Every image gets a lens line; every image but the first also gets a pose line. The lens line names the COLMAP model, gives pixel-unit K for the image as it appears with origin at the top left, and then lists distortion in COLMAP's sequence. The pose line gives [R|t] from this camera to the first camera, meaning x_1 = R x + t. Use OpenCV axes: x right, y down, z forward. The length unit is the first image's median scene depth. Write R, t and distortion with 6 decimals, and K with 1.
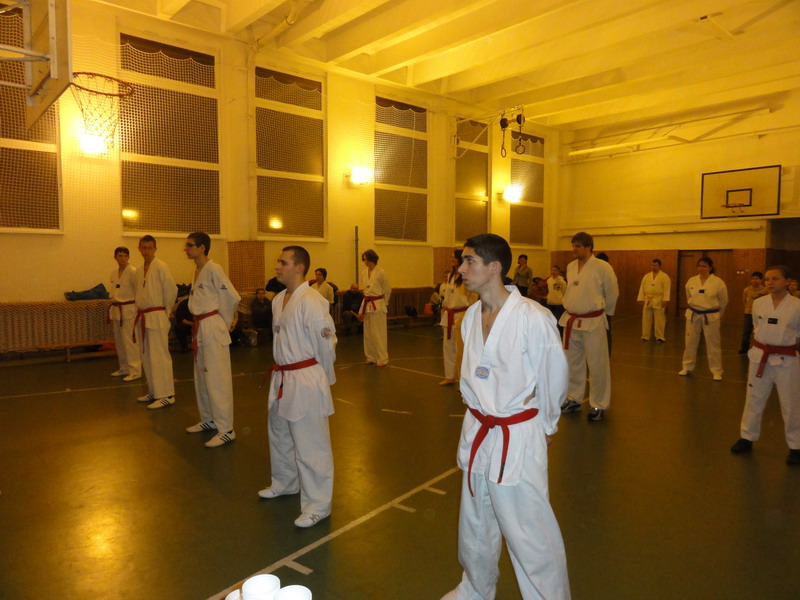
lens RADIAL K [[564.5, 0, 404.0], [0, 564.5, 299.7], [0, 0, 1]] dist [0.002046, -0.002025]
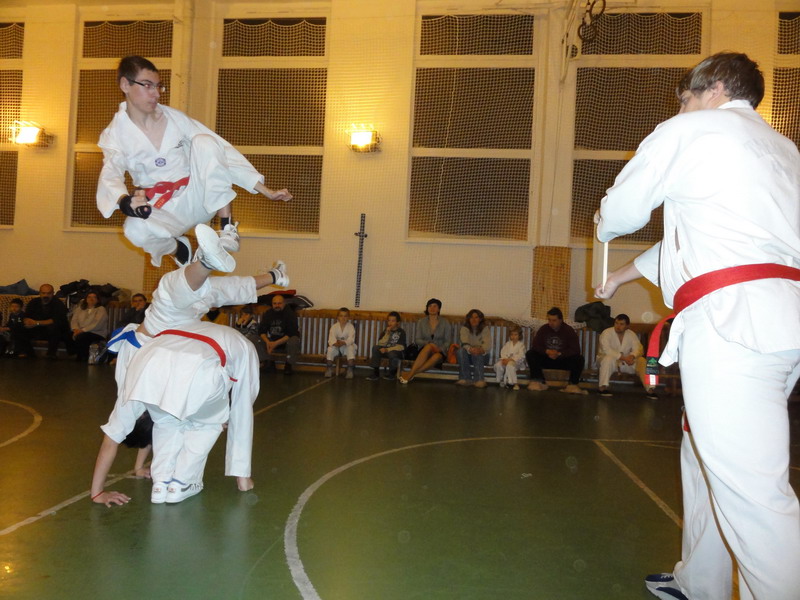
lens RADIAL K [[600.2, 0, 395.2], [0, 600.2, 285.3], [0, 0, 1]] dist [0.011045, 0.014557]
pose [[0.663258, 0.001817, -0.748388, 0.415016], [-0.091227, 0.992736, -0.078439, 0.003126], [0.742810, 0.120299, 0.658606, 0.516791]]
